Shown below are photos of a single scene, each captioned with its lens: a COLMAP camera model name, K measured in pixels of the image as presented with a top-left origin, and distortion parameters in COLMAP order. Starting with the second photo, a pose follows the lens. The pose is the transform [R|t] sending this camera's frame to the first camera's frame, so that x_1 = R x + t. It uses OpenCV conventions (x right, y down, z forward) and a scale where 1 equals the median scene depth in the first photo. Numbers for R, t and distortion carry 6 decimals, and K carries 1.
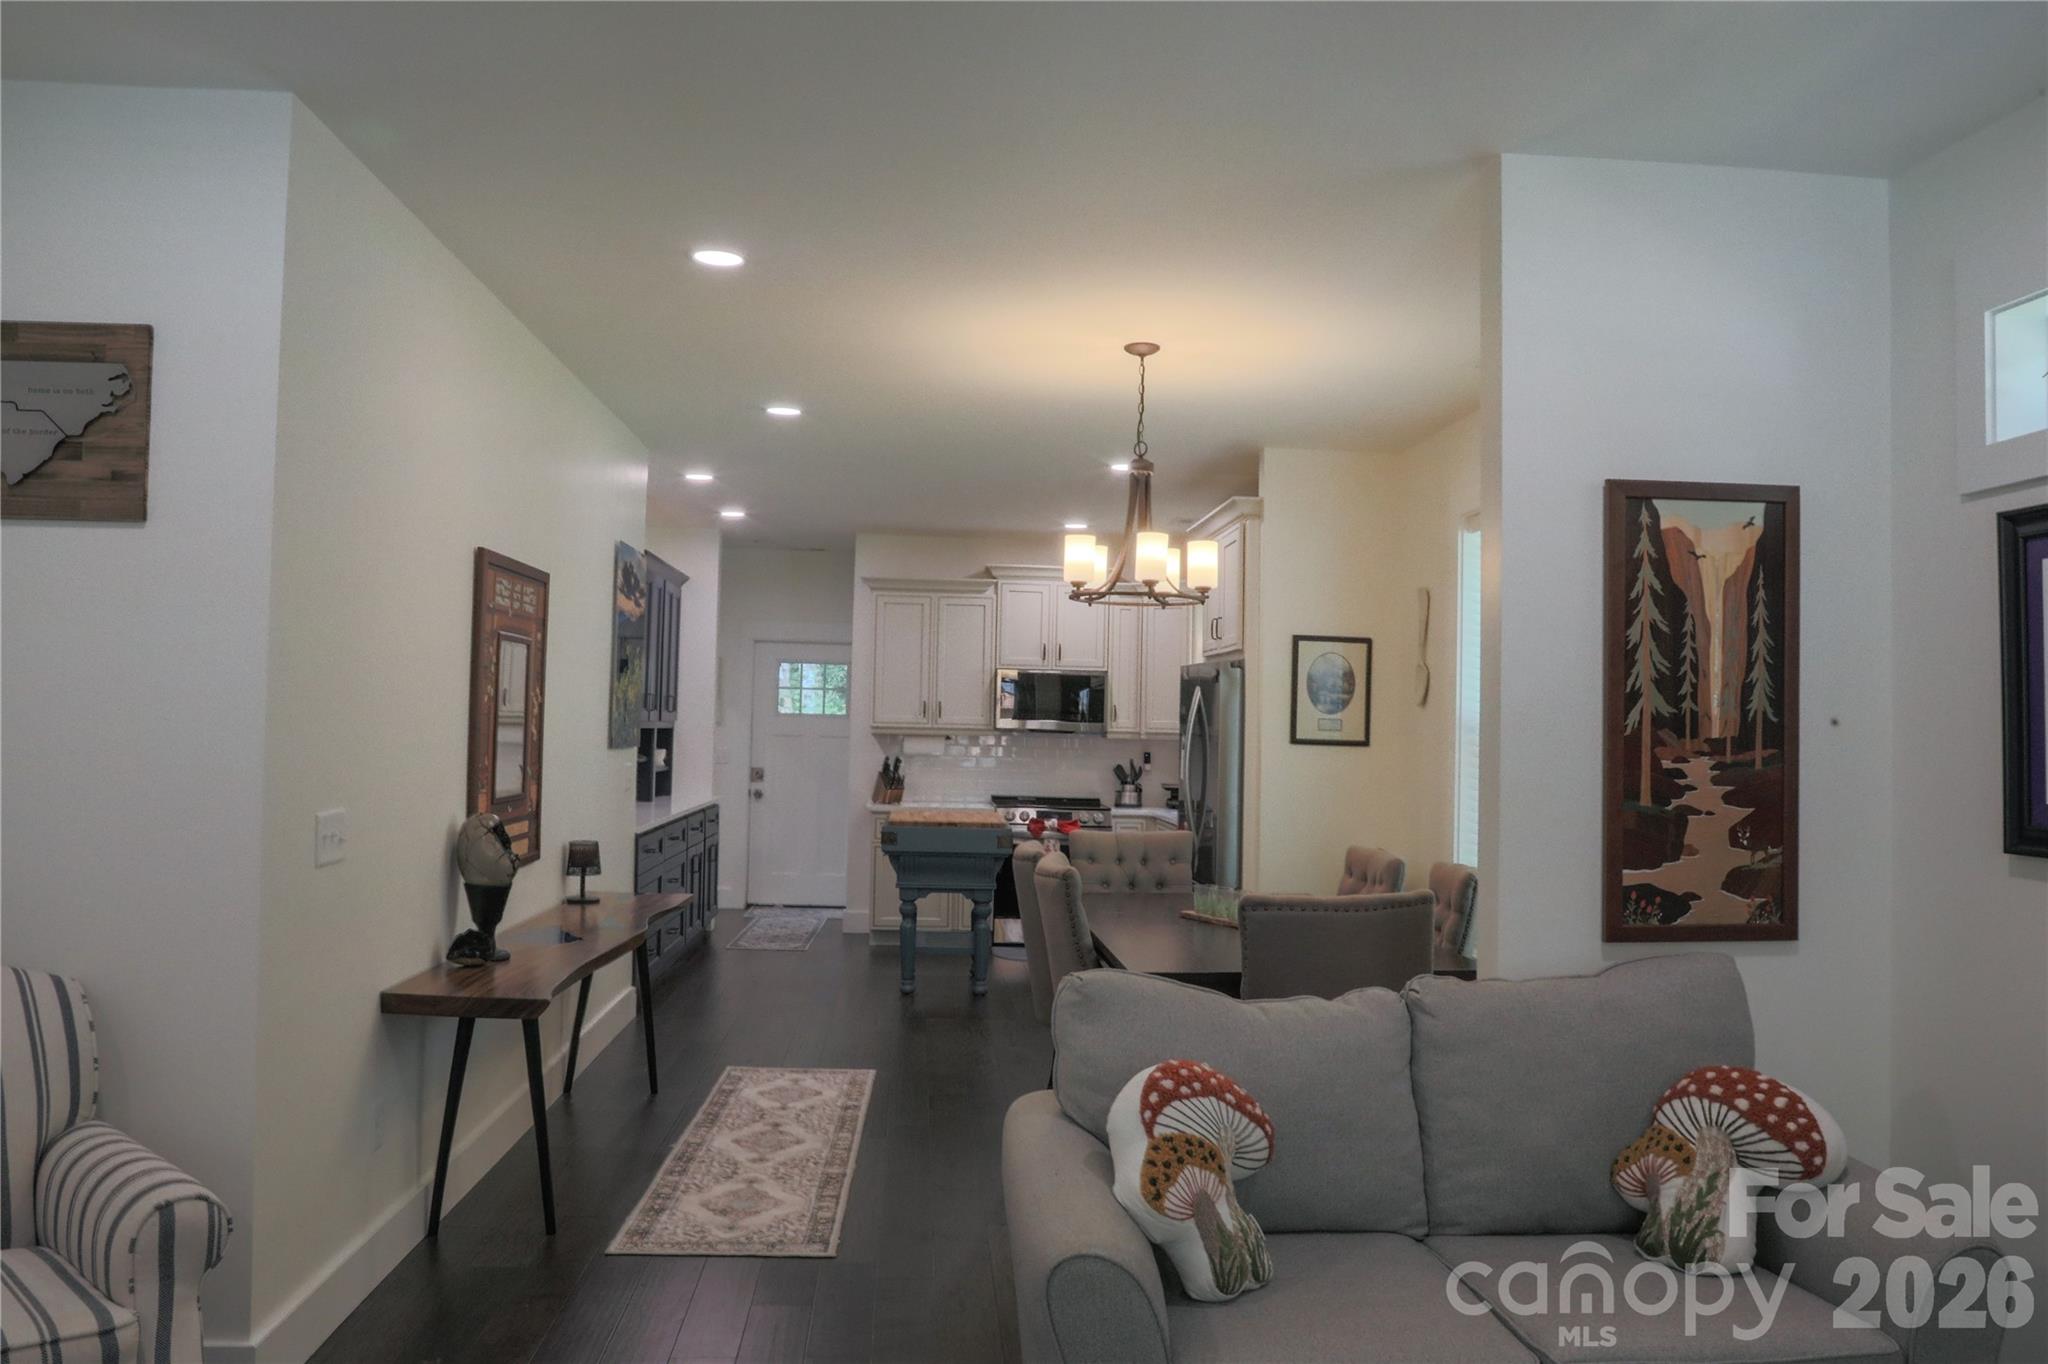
lens RADIAL K [[1444.5, 0, 1024.0], [0, 1444.5, 682.0], [0, 0, 1]] dist [-0.038980, 0.019829]
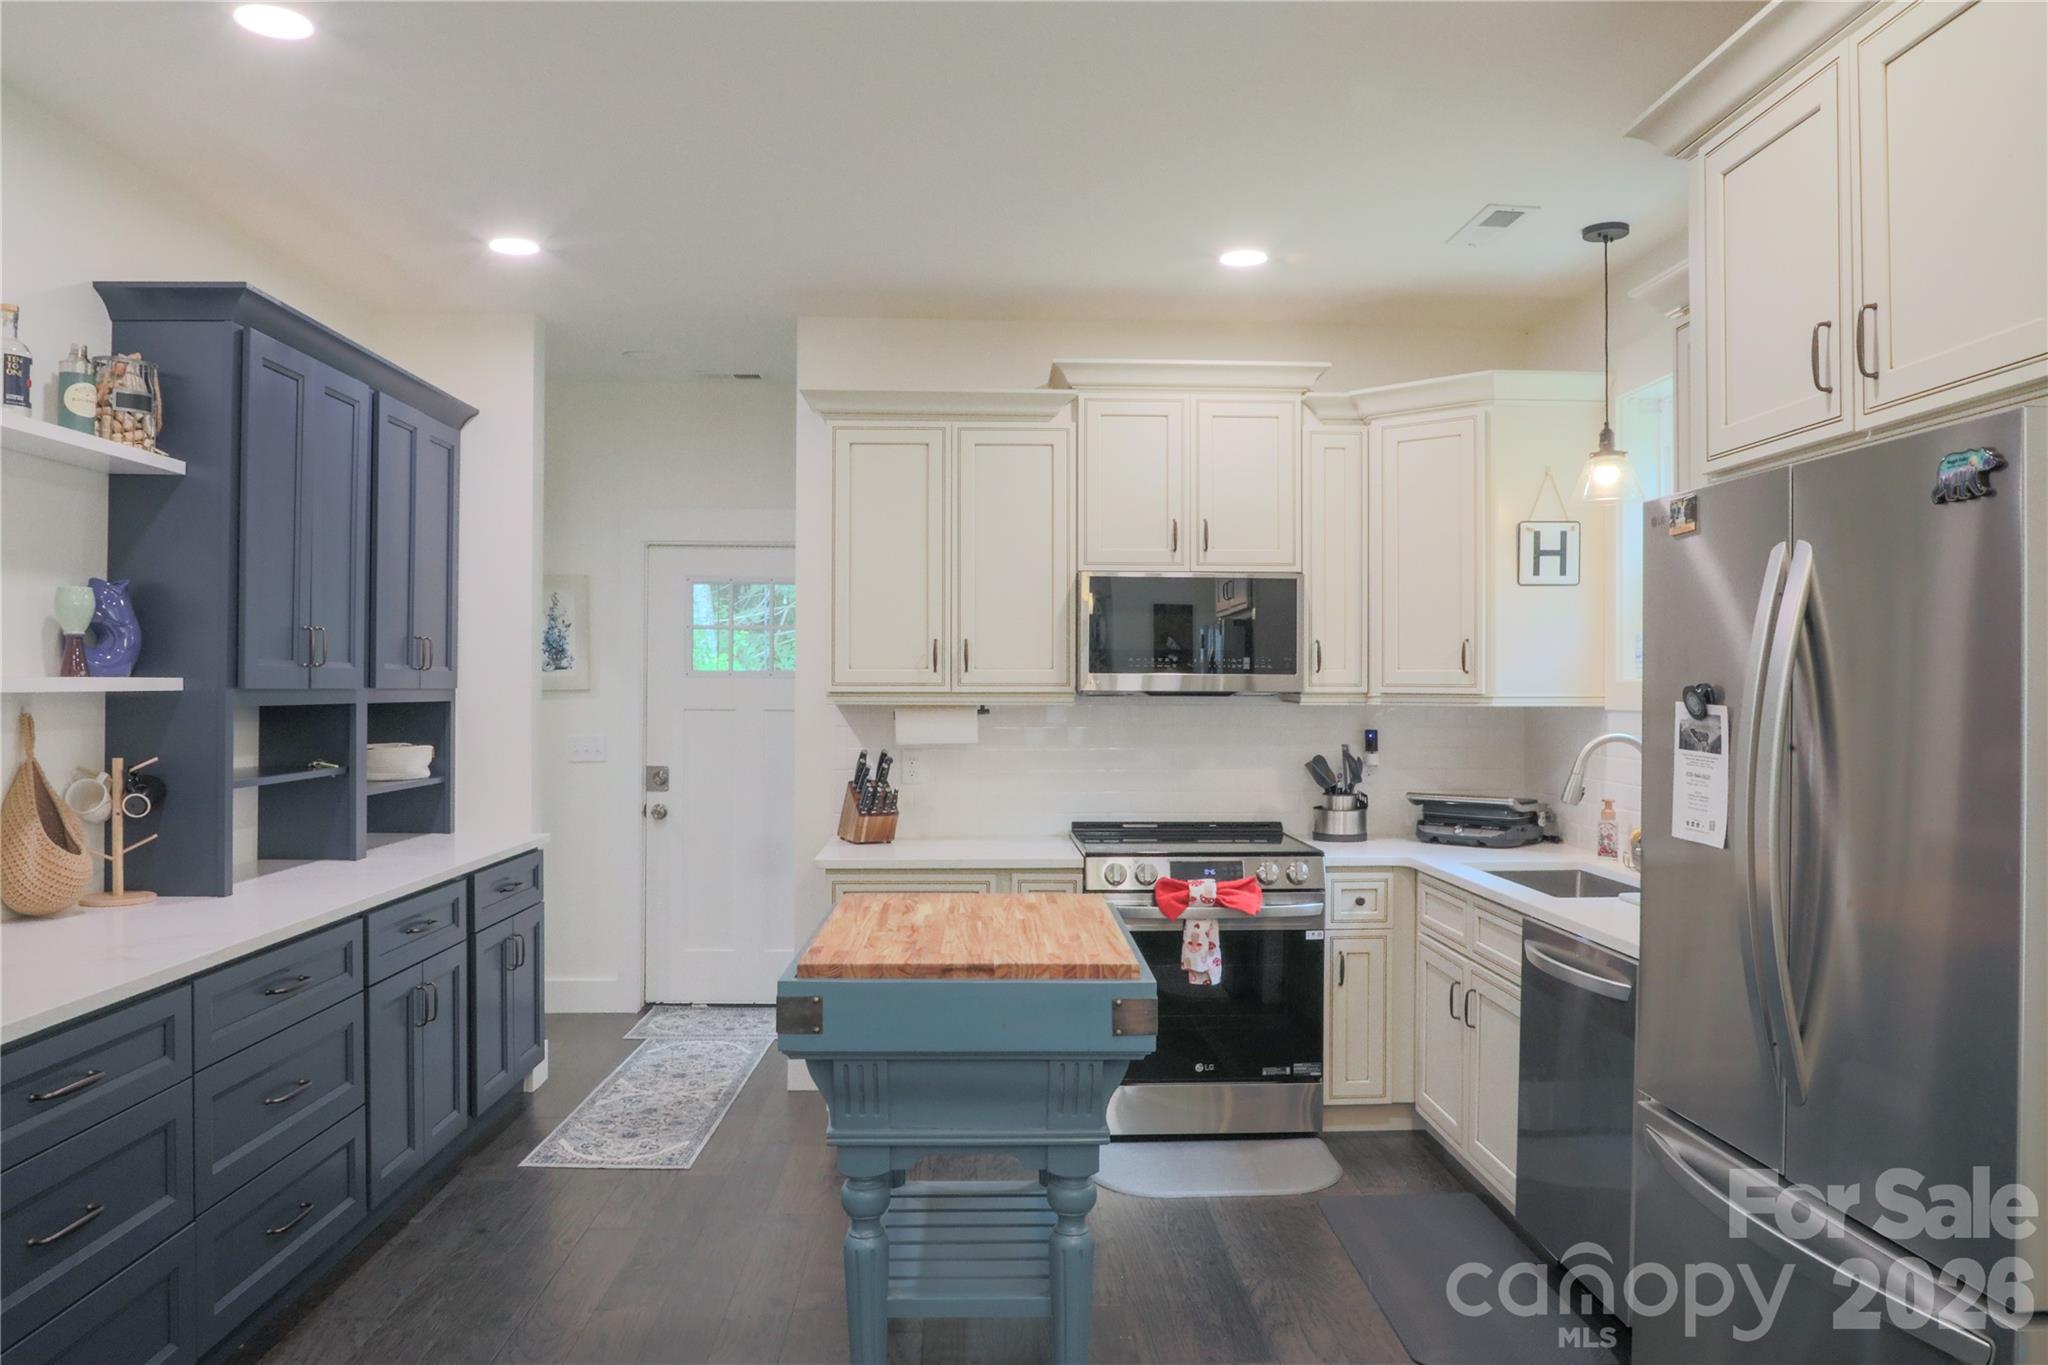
lens RADIAL K [[1408.8, 0, 1037.6], [0, 1408.8, 680.5], [0, 0, 1]] dist [-0.075758, 0.049475]
pose [[0.999377, -0.019549, -0.029380, -0.033819], [0.020393, 0.999380, 0.028694, 0.024858], [0.028801, -0.029276, 0.999156, 0.895415]]
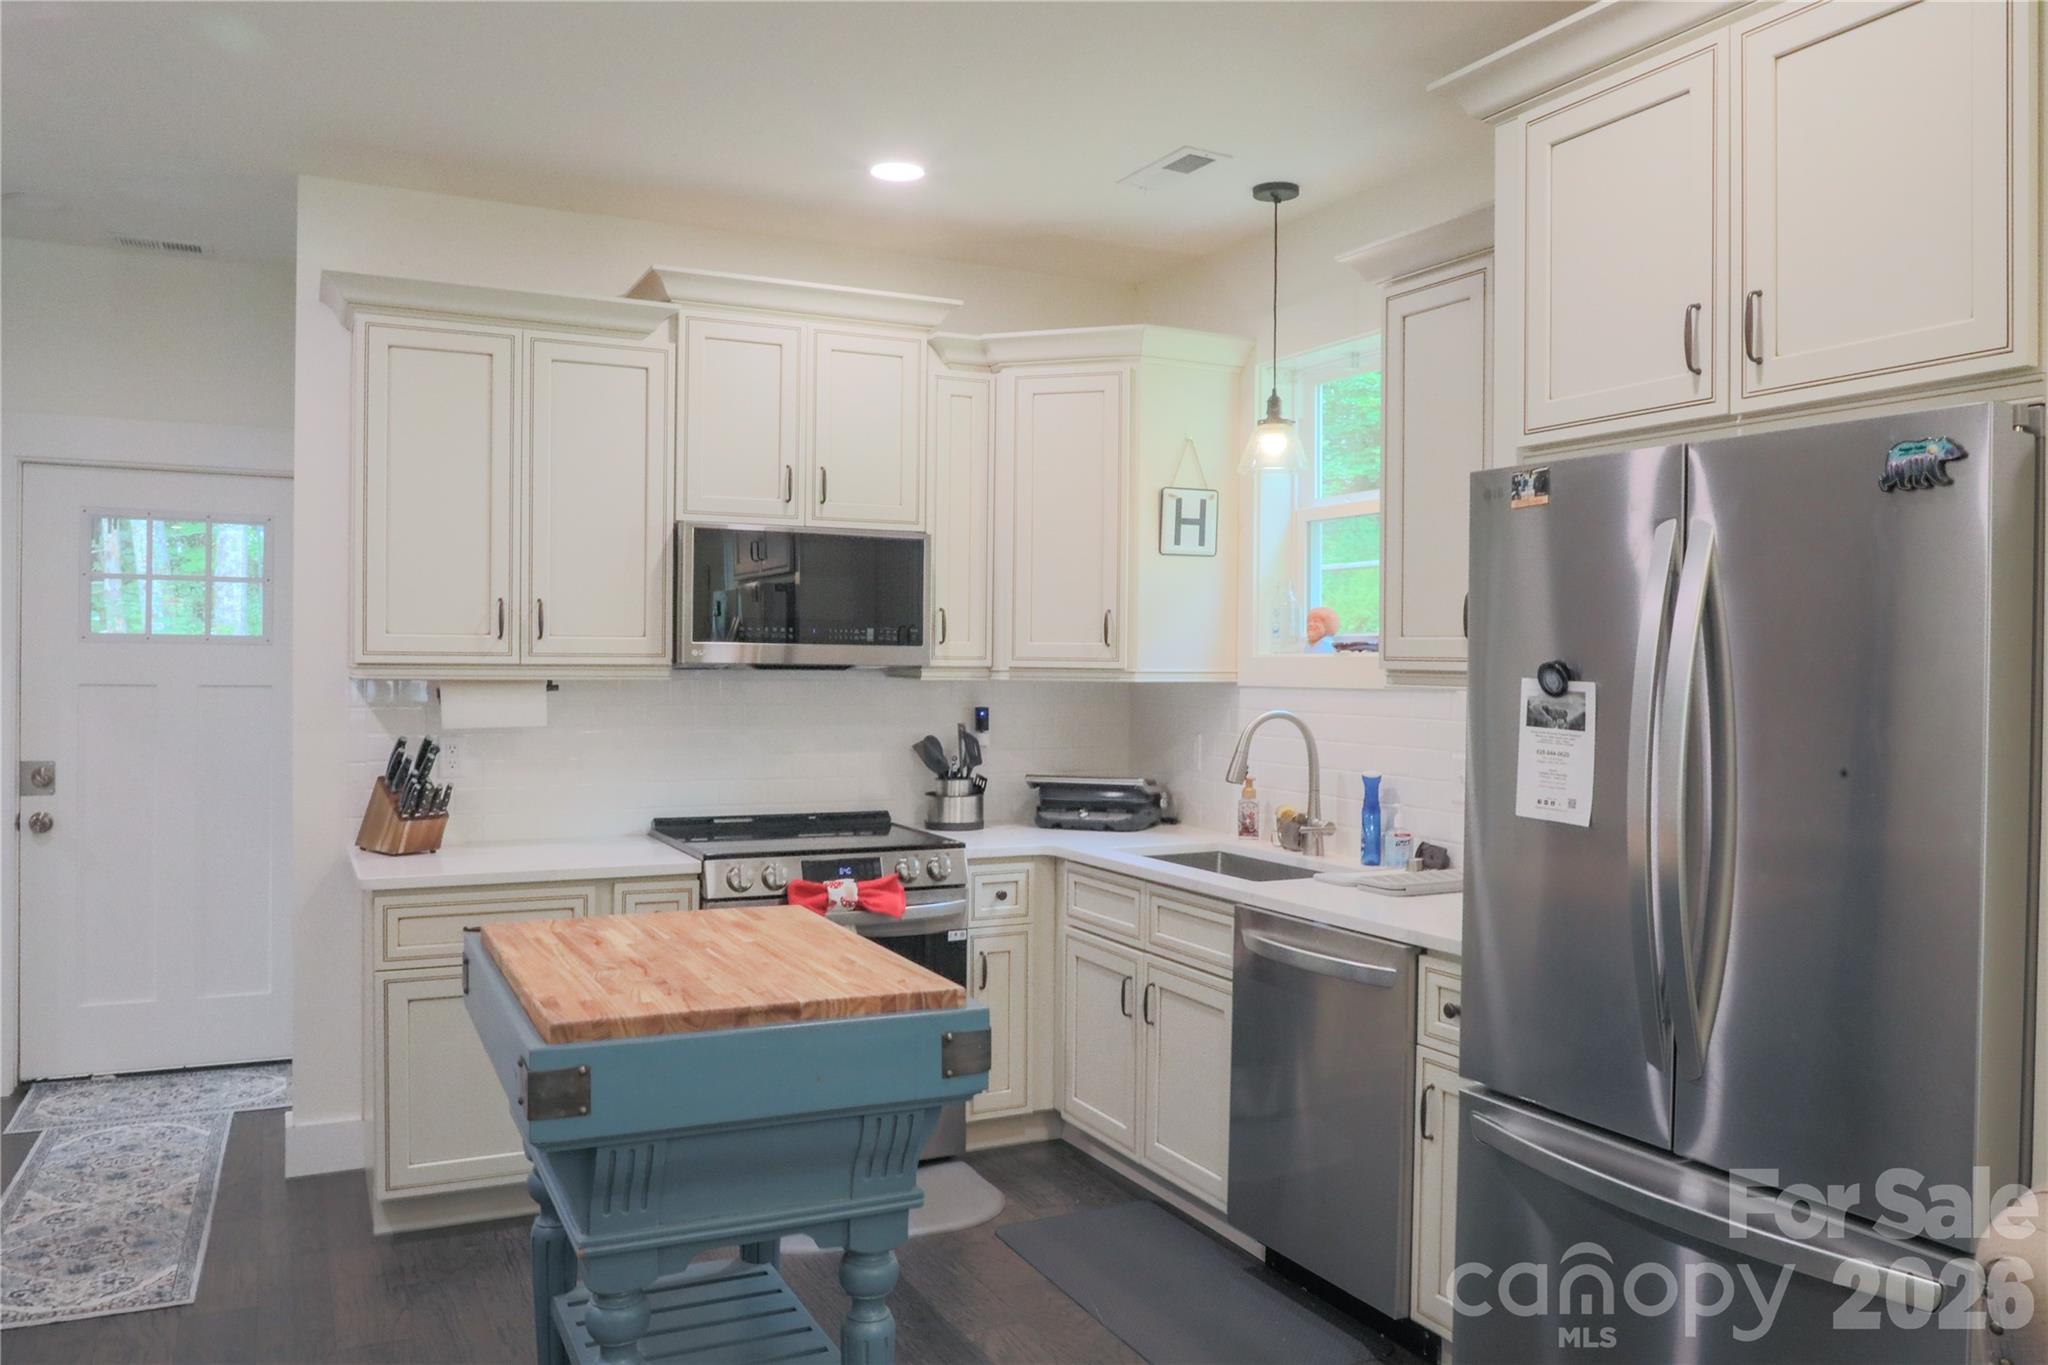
lens RADIAL K [[1520.1, 0, 1038.5], [0, 1520.1, 675.8], [0, 0, 1]] dist [-0.066069, 0.031622]
pose [[0.923816, -0.017239, 0.382449, -0.157249], [-0.001319, 0.998836, 0.048208, 0.025160], [-0.382835, -0.045040, 0.922718, 0.964234]]
